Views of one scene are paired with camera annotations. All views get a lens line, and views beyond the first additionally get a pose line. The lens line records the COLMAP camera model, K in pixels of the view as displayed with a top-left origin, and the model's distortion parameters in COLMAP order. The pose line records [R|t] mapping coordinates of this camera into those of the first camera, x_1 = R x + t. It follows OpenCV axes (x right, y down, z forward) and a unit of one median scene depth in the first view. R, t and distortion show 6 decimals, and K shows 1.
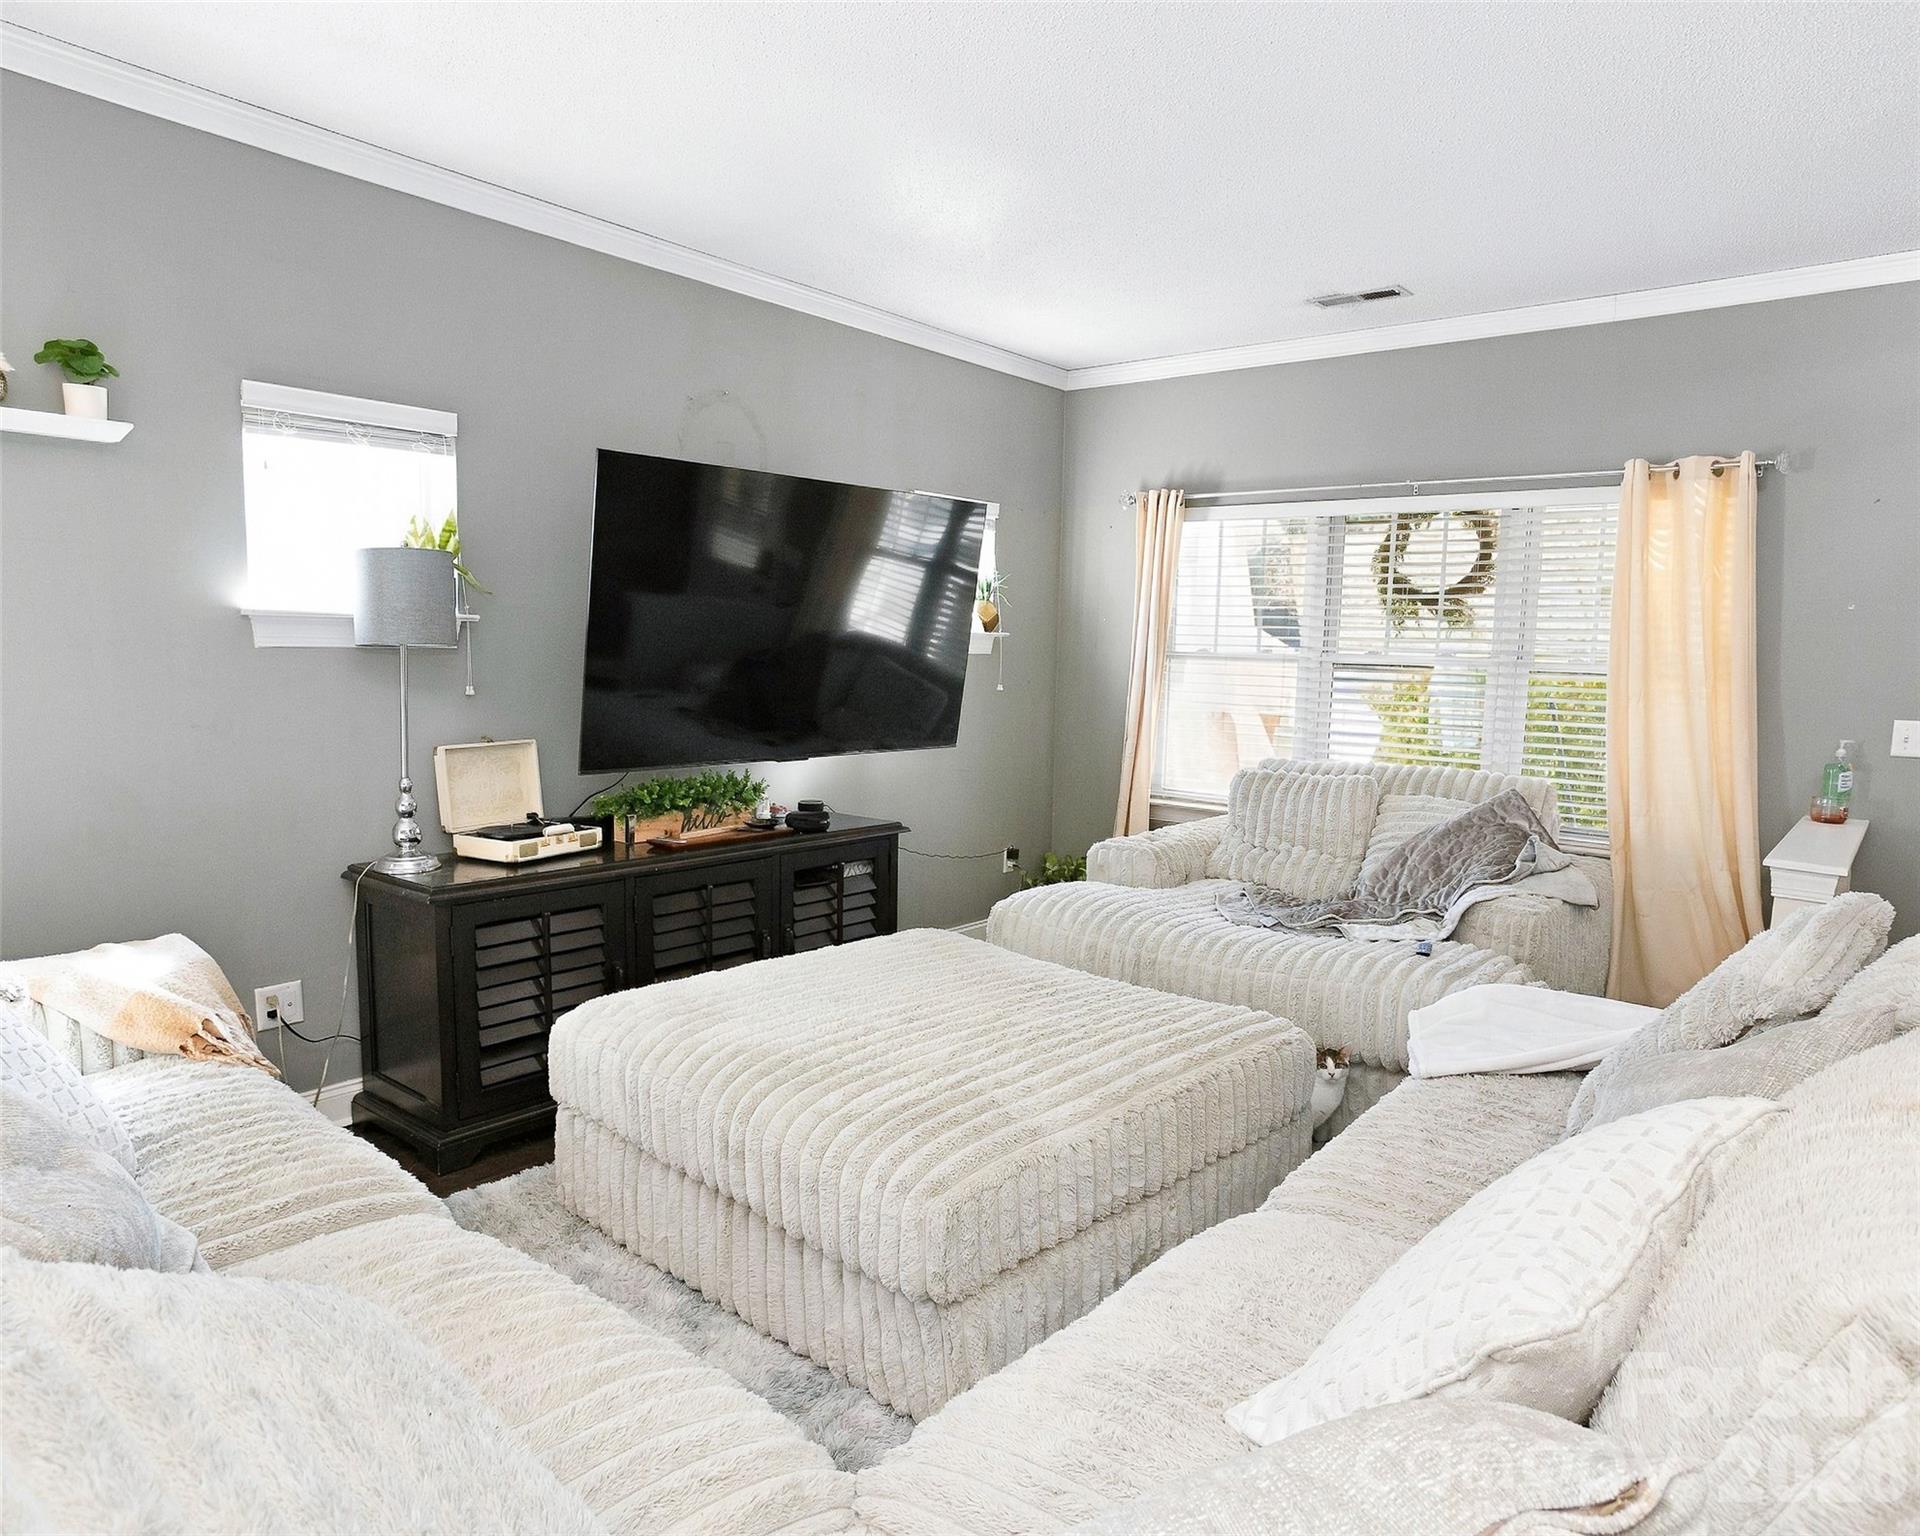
lens RADIAL K [[1256.5, 0, 963.6], [0, 1256.5, 782.8], [0, 0, 1]] dist [-0.010652, 0.000387]
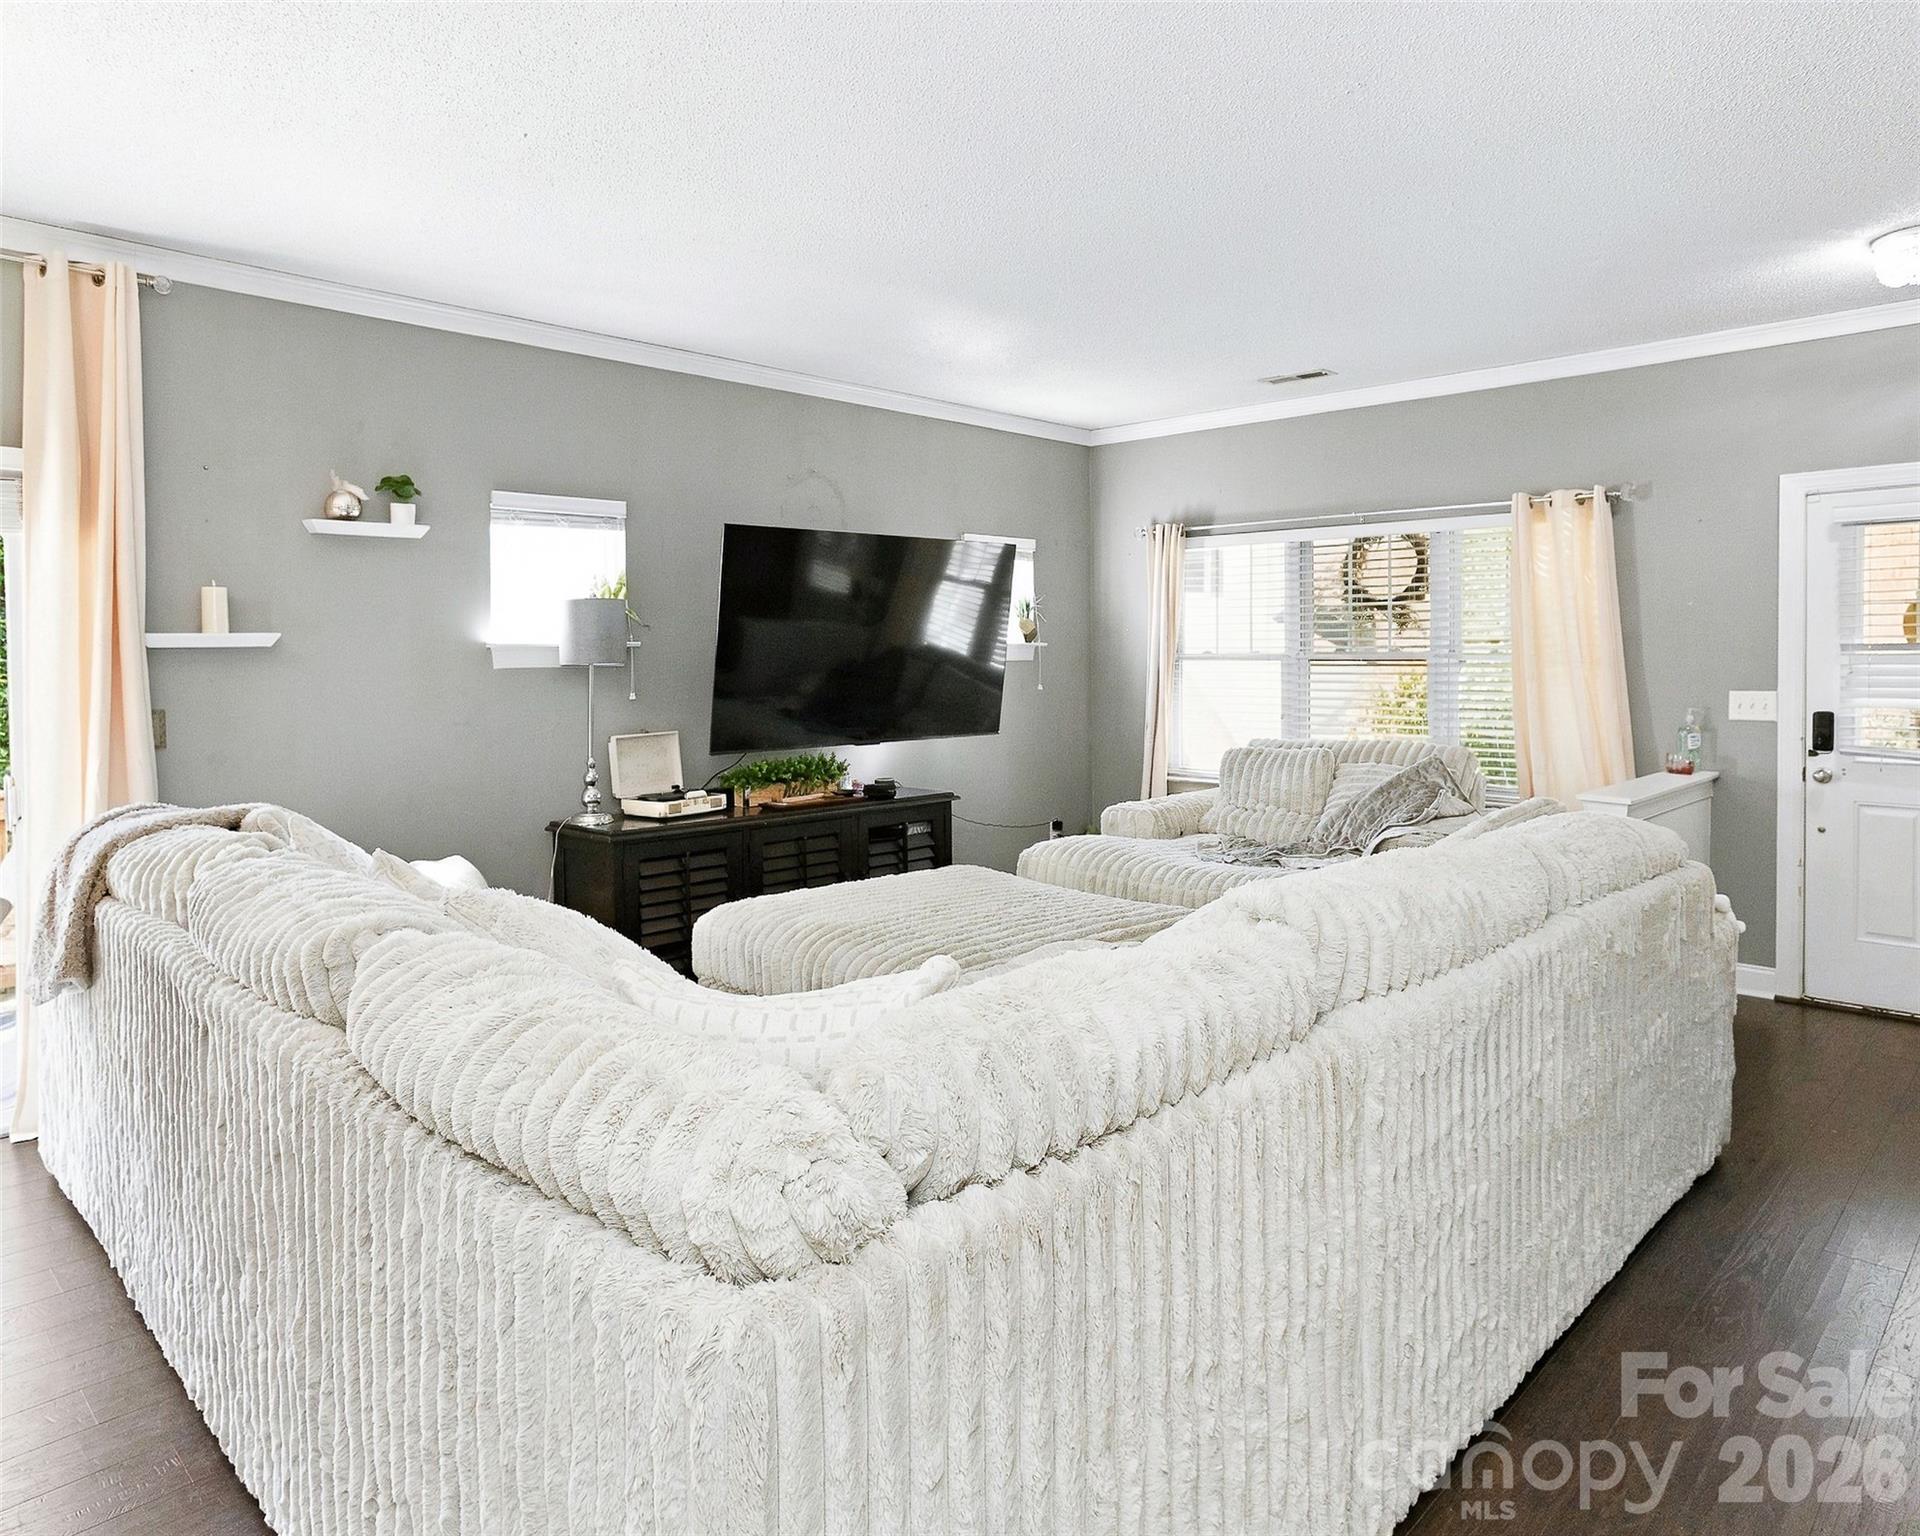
lens RADIAL K [[1251.9, 0, 956.6], [0, 1251.9, 694.3], [0, 0, 1]] dist [-0.049903, 0.036113]
pose [[0.995580, -0.026168, -0.090196, 0.075237], [0.018969, 0.996633, -0.079771, 0.035416], [0.091980, 0.077708, 0.992724, -0.289215]]
